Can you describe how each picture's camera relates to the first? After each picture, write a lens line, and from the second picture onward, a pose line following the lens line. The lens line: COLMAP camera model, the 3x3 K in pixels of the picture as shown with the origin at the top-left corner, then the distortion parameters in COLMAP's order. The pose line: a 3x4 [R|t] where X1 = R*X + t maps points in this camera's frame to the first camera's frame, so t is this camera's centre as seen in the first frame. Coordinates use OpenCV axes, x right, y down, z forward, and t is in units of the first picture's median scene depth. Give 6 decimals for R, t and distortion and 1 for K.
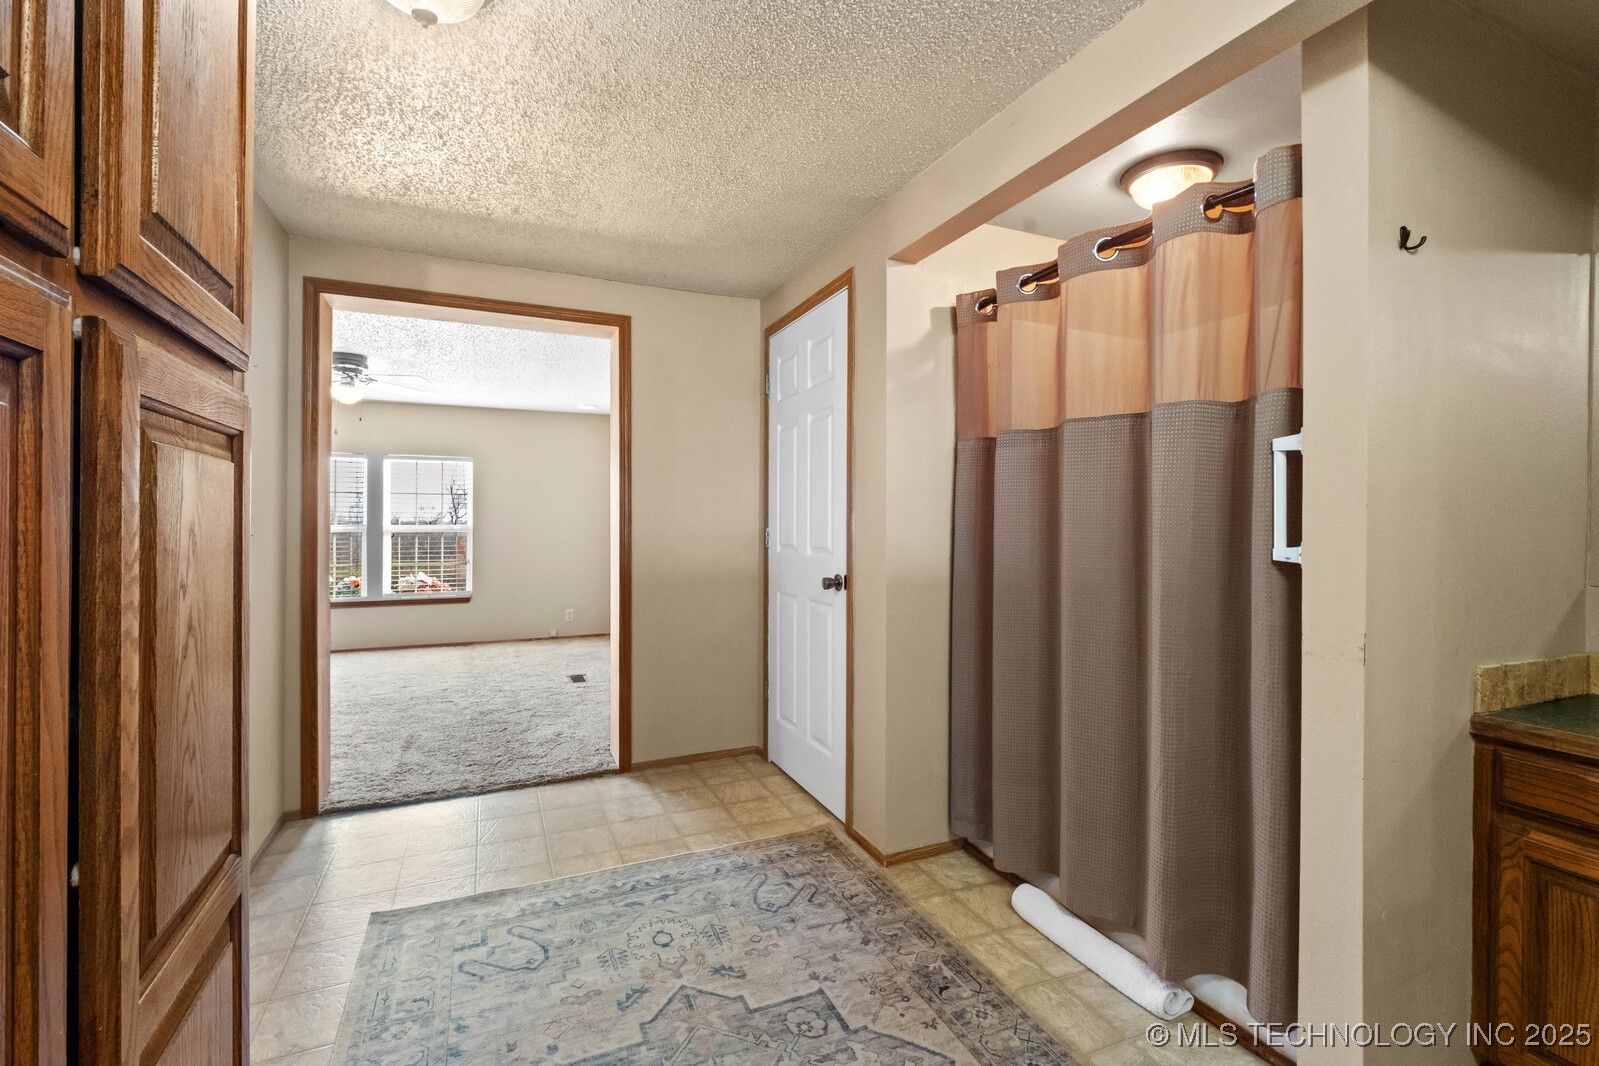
lens RADIAL K [[703.7, 0, 790.7], [0, 703.7, 522.6], [0, 0, 1]] dist [0.002037, -0.001450]
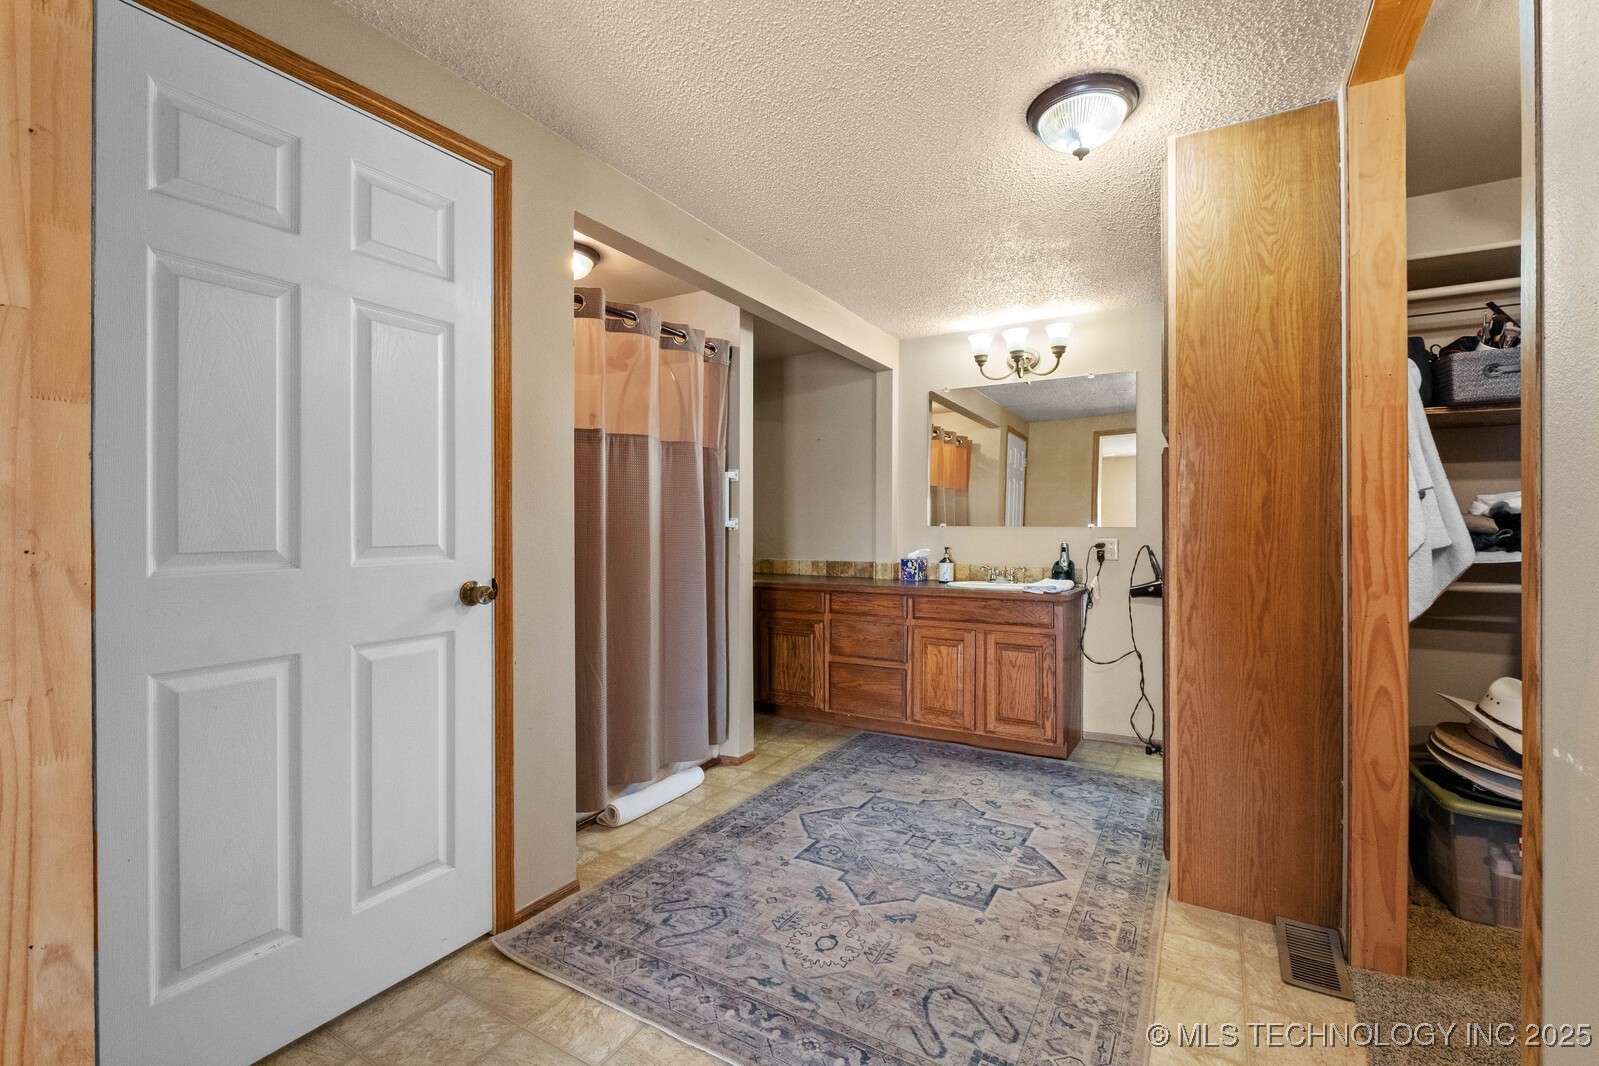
lens RADIAL K [[703.7, 0, 798.2], [0, 703.7, 522.6], [0, 0, 1]] dist [0.002037, -0.001450]
pose [[-0.585465, -0.002825, 0.810692, -0.987313], [0.007932, 0.999926, 0.009212, 0.017303], [-0.810659, 0.011824, -0.585400, 1.683362]]
